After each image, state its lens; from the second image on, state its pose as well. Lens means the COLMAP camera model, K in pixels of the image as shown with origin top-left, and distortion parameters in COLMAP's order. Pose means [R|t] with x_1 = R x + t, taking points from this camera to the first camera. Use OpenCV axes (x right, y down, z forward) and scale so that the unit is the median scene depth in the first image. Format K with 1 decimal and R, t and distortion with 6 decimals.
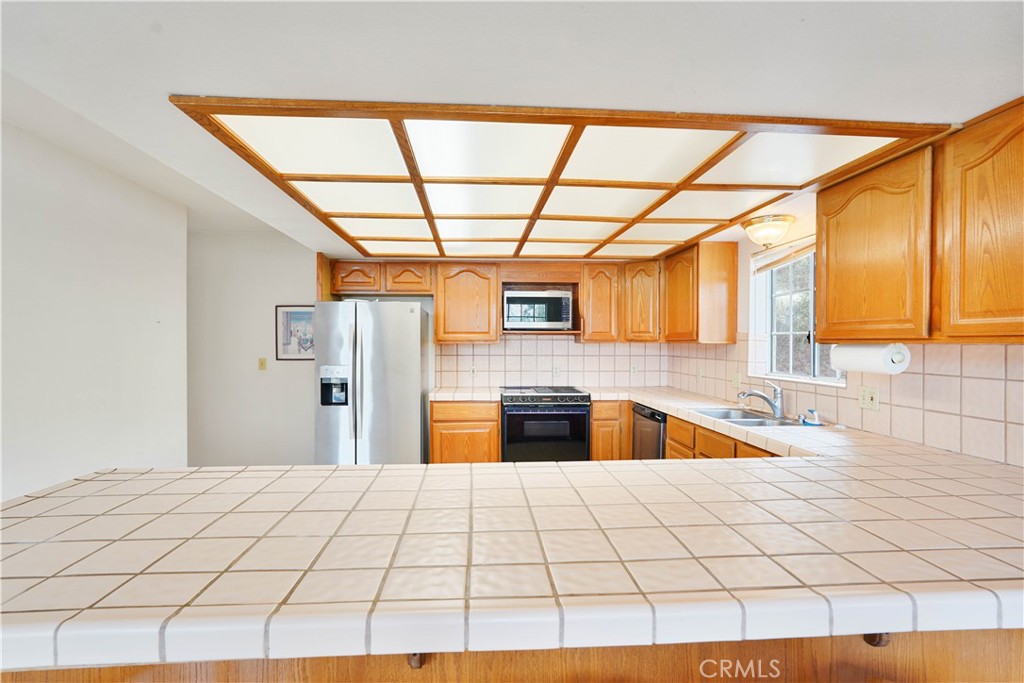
lens RADIAL K [[465.0, 0, 505.6], [0, 465.0, 343.8], [0, 0, 1]] dist [-0.000411, 0.000290]
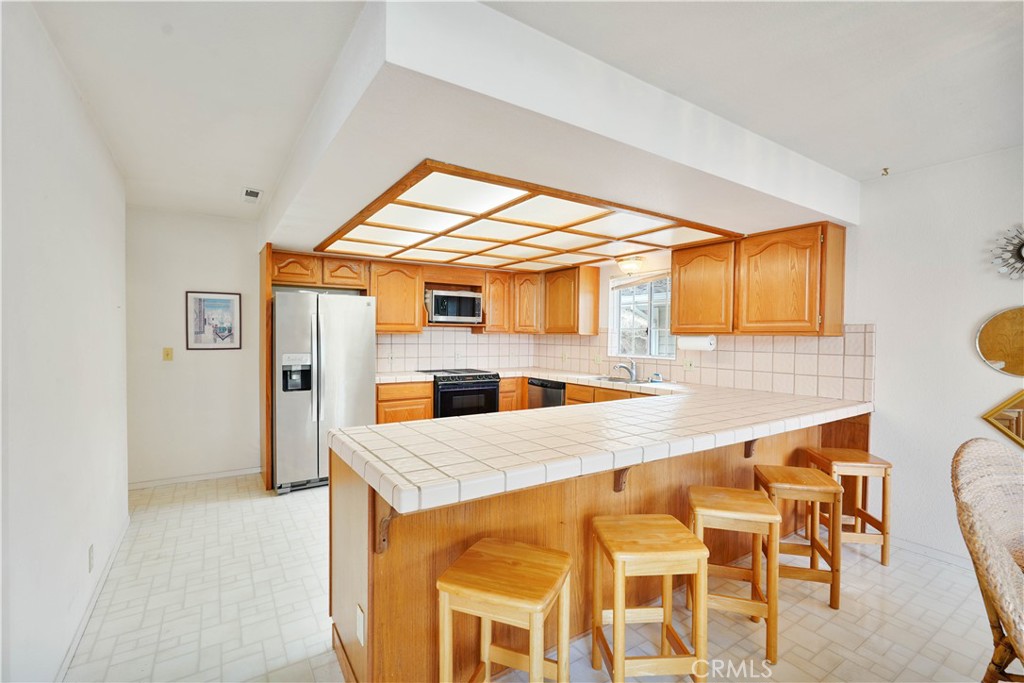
lens RADIAL K [[454.2, 0, 512.0], [0, 454.2, 341.5], [0, 0, 1]] dist [-0.008191, 0.000342]
pose [[0.869556, -0.000676, 0.493834, -0.419337], [-0.005824, 0.999915, 0.011623, 0.004754], [-0.493800, -0.012982, 0.869479, -0.127174]]
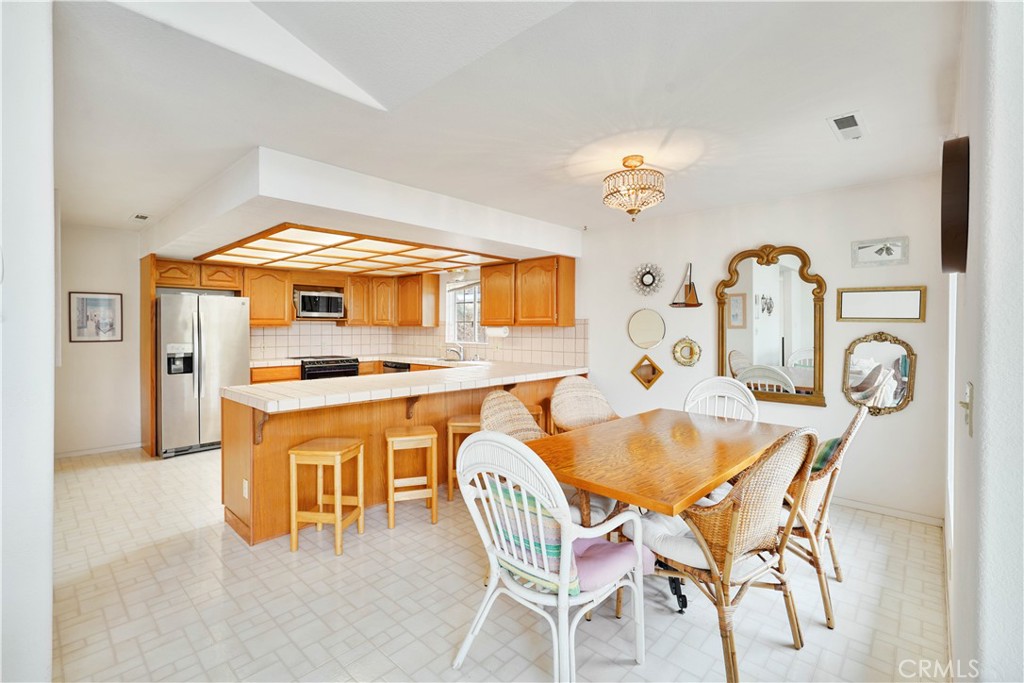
lens RADIAL K [[458.2, 0, 507.2], [0, 458.2, 329.1], [0, 0, 1]] dist [-0.001902, 0.000416]
pose [[0.734509, -0.003585, 0.678590, -0.525630], [0.002457, 0.999994, 0.002623, 0.004674], [-0.678595, -0.000259, 0.734513, -0.532500]]
